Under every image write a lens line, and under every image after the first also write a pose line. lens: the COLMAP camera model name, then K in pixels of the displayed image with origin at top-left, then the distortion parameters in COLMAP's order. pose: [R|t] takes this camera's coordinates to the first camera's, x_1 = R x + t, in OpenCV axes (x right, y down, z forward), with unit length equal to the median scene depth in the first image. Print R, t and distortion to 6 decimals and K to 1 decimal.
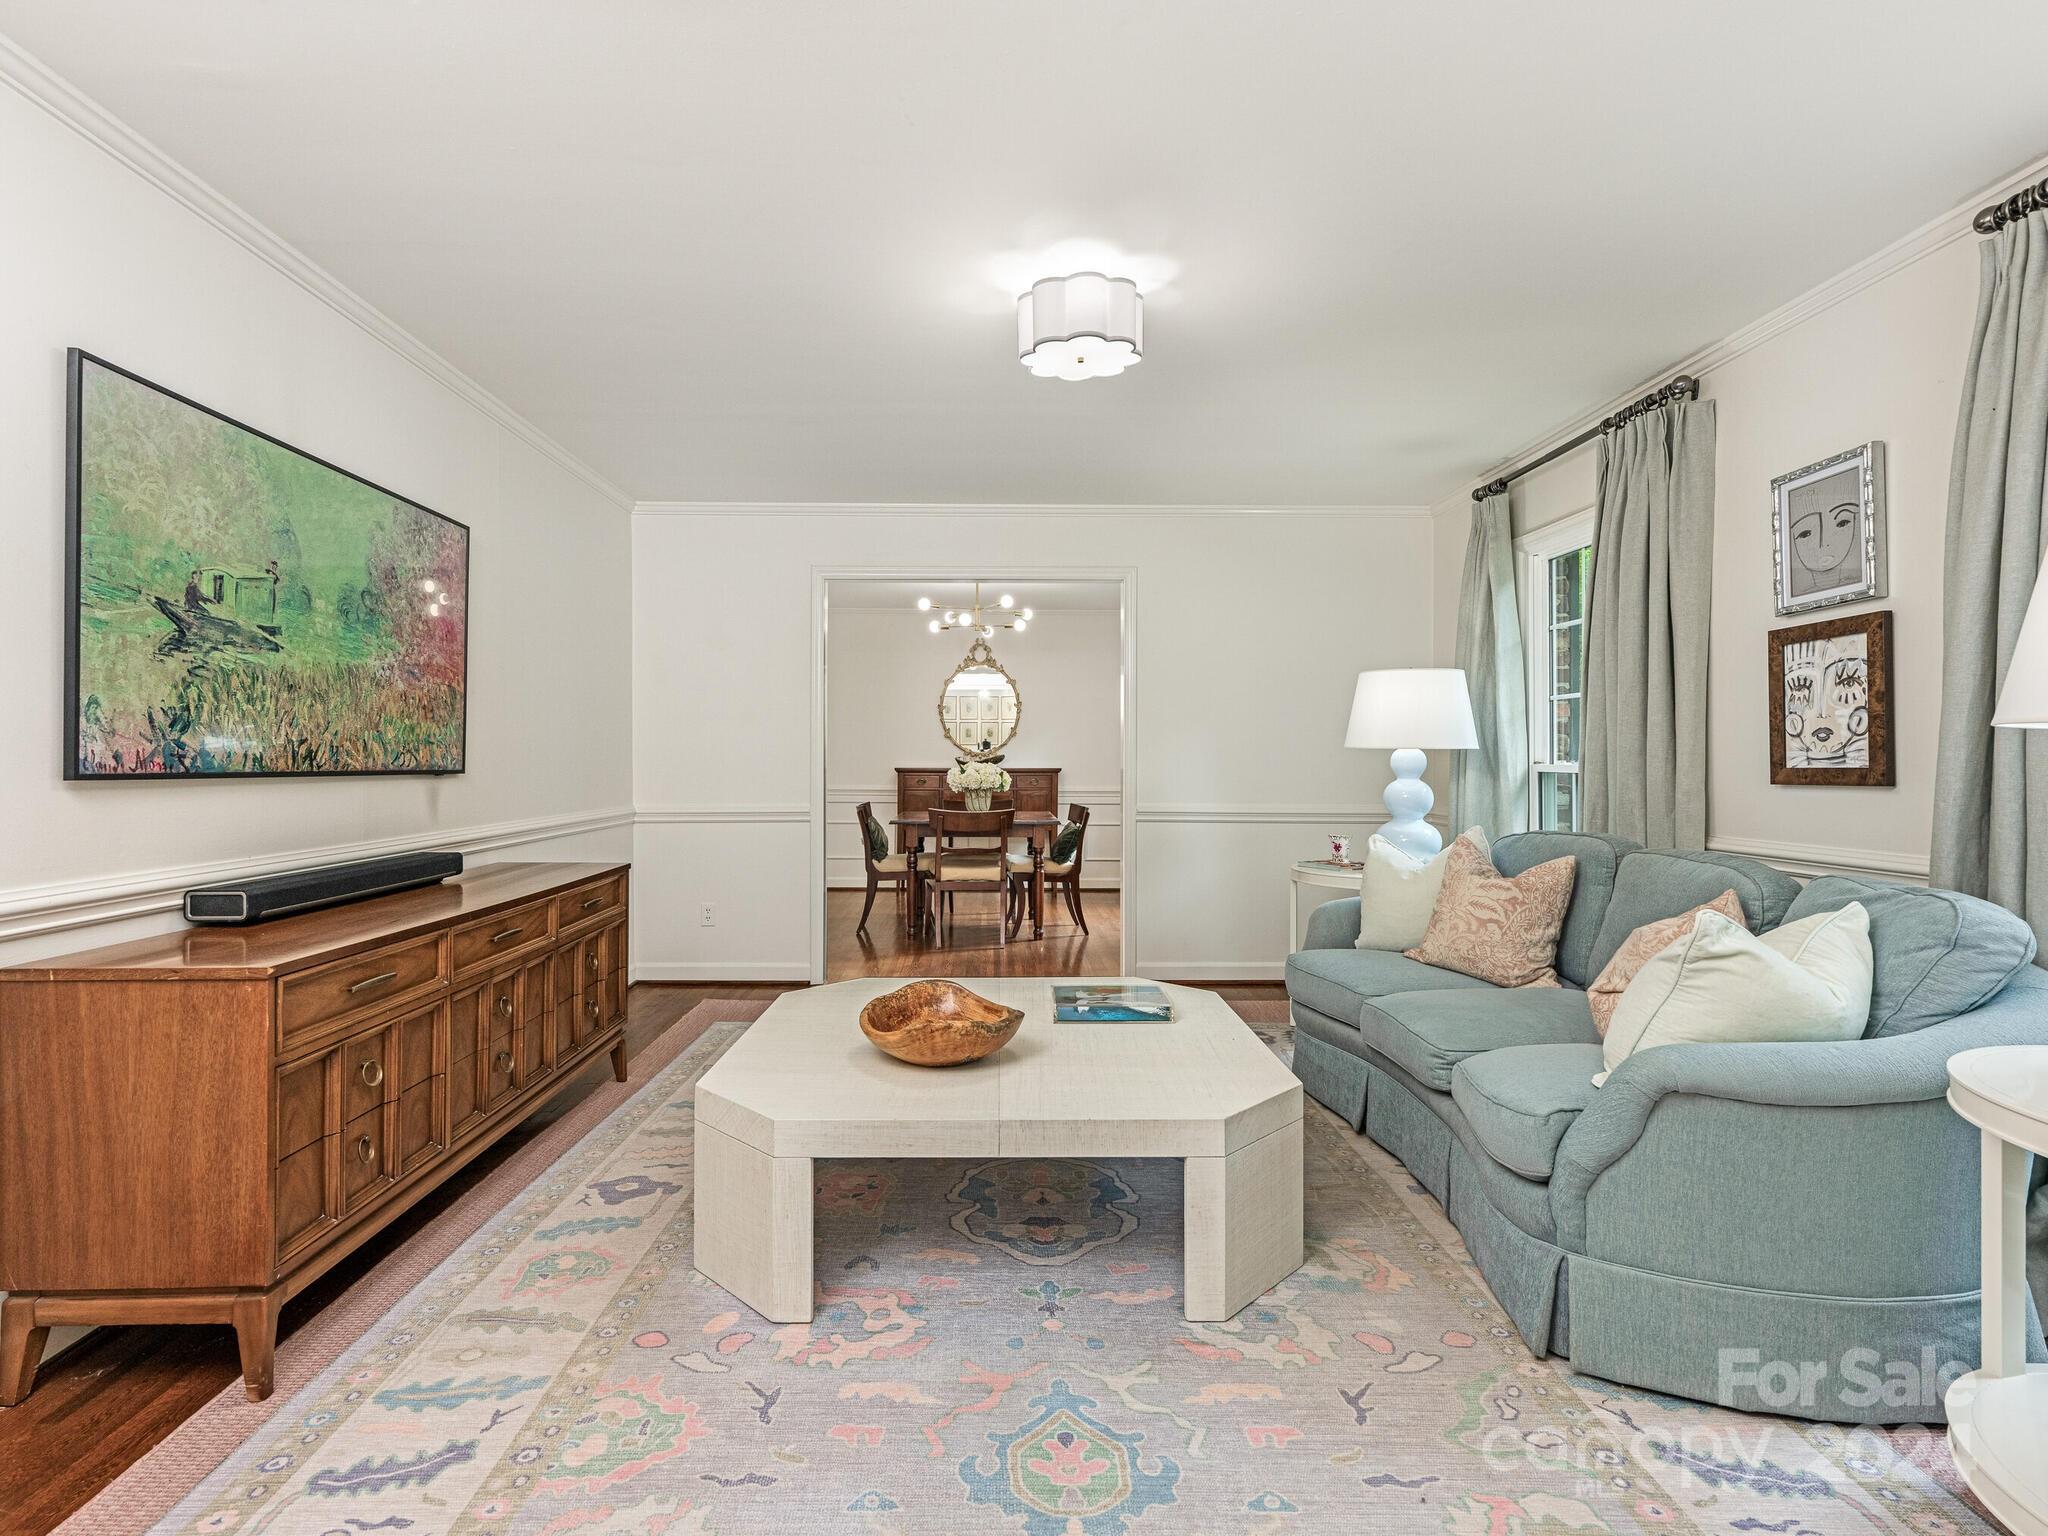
lens RADIAL K [[1048.4, 0, 1024.0], [0, 1048.4, 768.0], [0, 0, 1]] dist [0.016750, 0.000231]
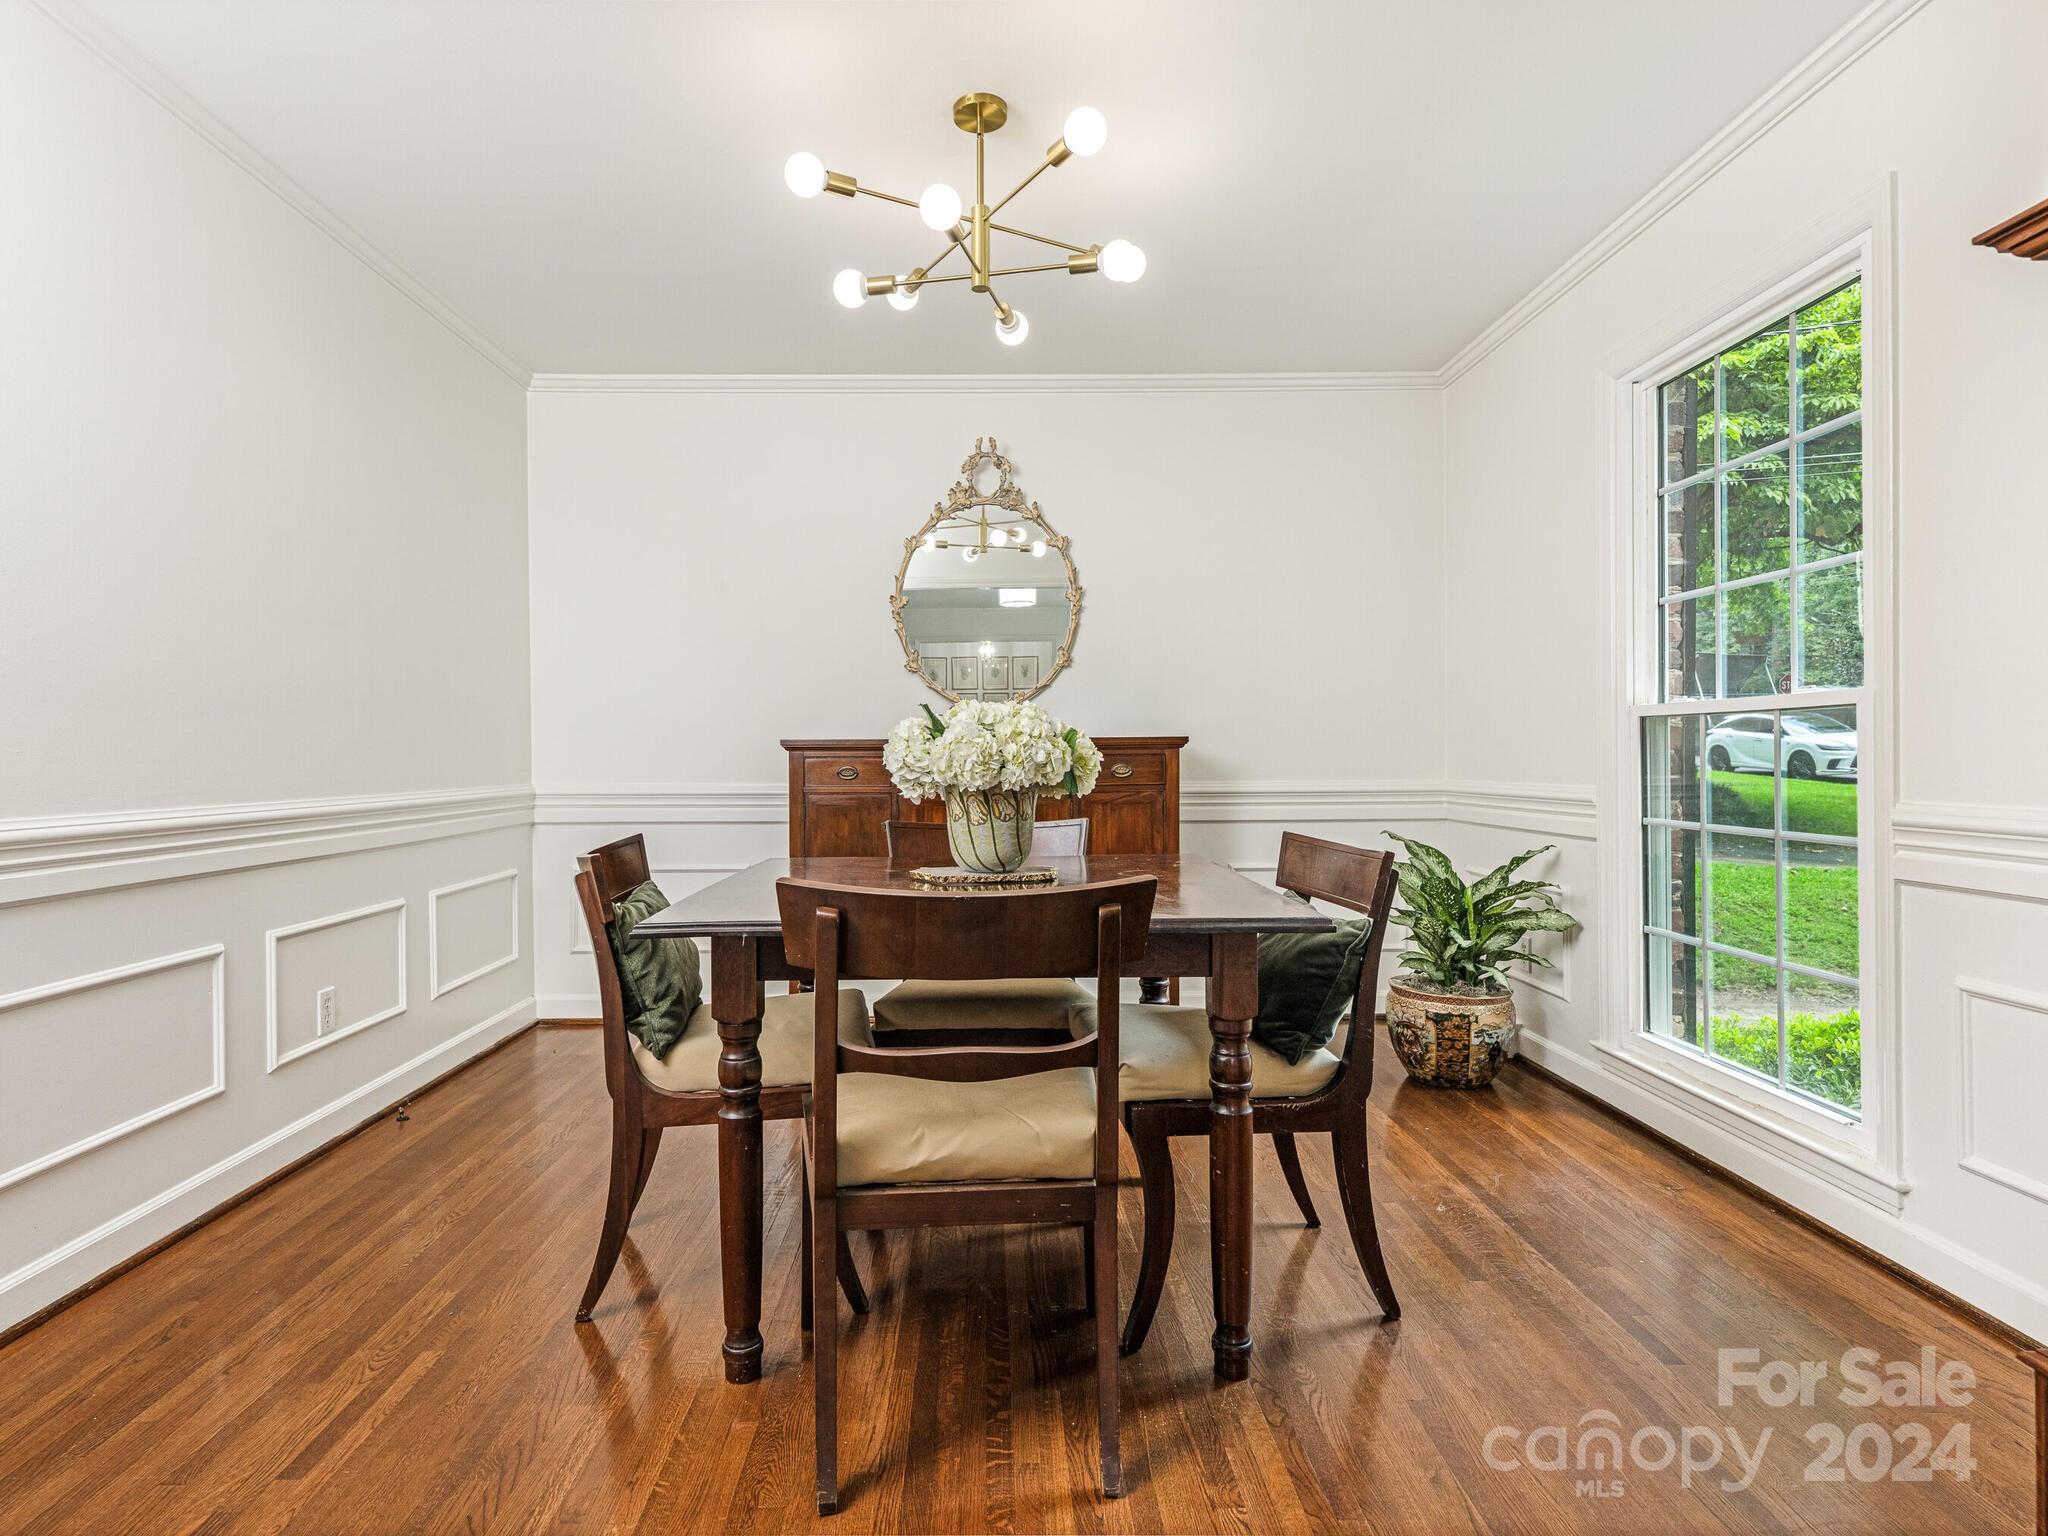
lens RADIAL K [[1048.4, 0, 1024.0], [0, 1048.4, 768.0], [0, 0, 1]] dist [0.016750, 0.000231]
pose [[0.999919, -0.012679, -0.000873, -0.033578], [0.012680, 0.999919, 0.001032, 0.013611], [0.000860, -0.001043, 0.999999, 0.698566]]
